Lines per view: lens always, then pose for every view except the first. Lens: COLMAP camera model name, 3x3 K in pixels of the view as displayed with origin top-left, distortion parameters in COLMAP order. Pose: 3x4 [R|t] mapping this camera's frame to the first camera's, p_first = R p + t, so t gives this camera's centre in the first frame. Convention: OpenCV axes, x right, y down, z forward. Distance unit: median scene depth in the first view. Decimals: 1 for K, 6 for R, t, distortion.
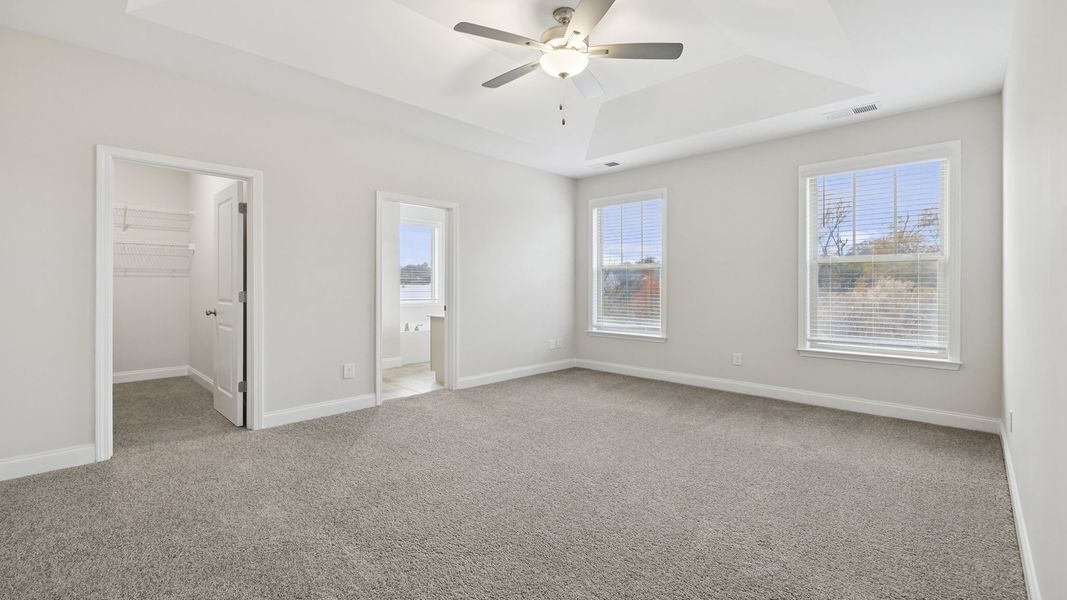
lens RADIAL K [[459.6, 0, 534.9], [0, 459.6, 293.9], [0, 0, 1]] dist [0.002915, -0.000080]
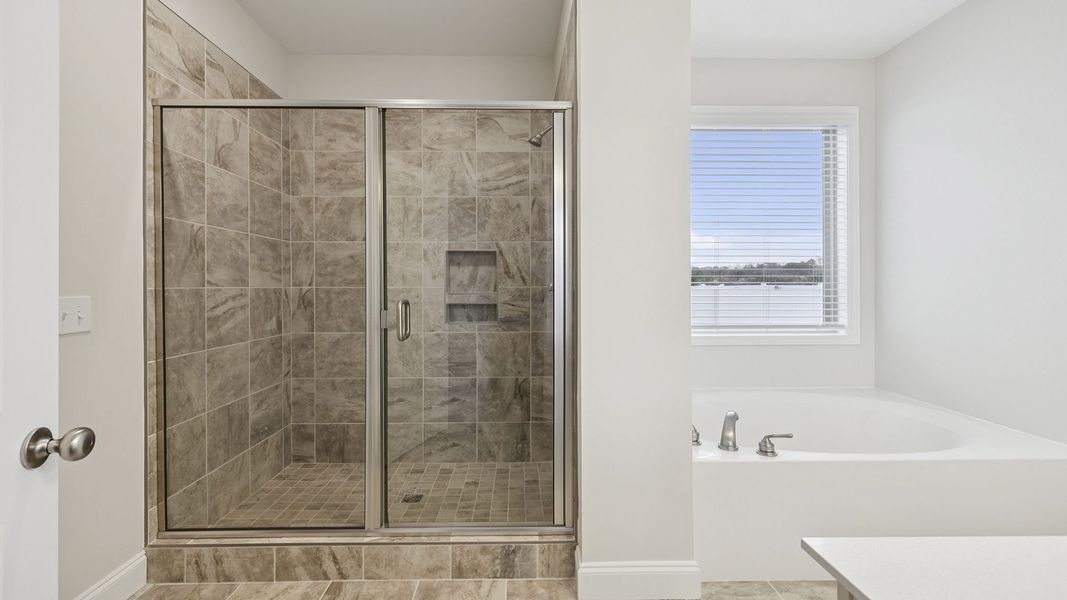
lens RADIAL K [[459.6, 0, 524.1], [0, 459.6, 294.0], [0, 0, 1]] dist [0.002915, -0.000080]
pose [[0.702446, 0.006661, -0.711706, -0.133554], [-0.007680, 0.999969, 0.001779, -0.012339], [0.711696, 0.004217, 0.702475, 0.572603]]
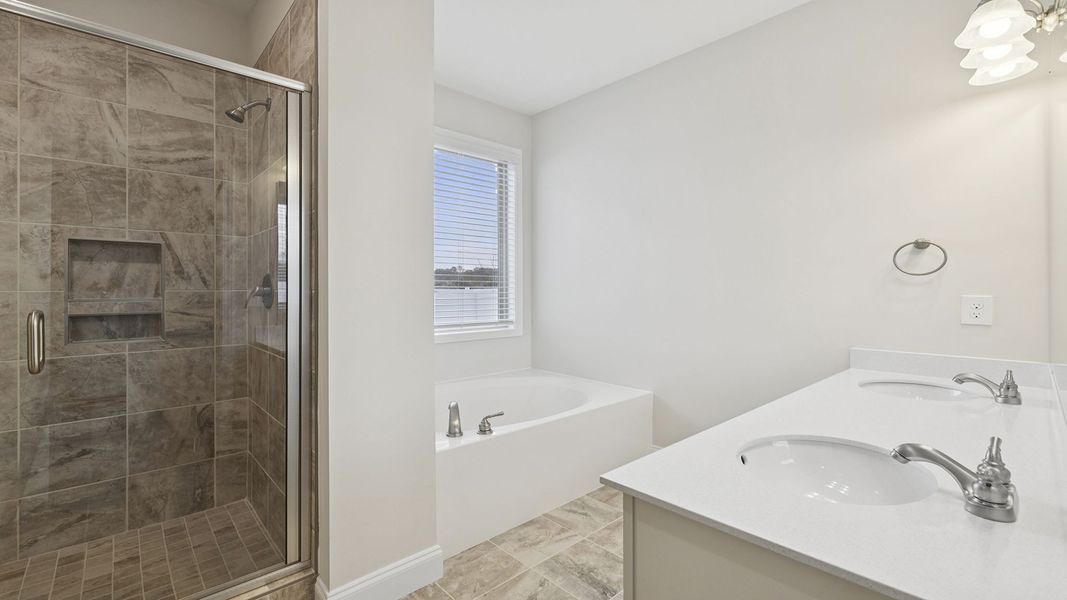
lens RADIAL K [[459.6, 0, 528.7], [0, 459.6, 296.1], [0, 0, 1]] dist [0.002915, -0.000080]
pose [[0.997369, -0.004231, -0.072363, -0.165193], [0.004010, 0.999987, -0.003208, -0.012248], [0.072376, 0.002910, 0.997373, 0.553461]]
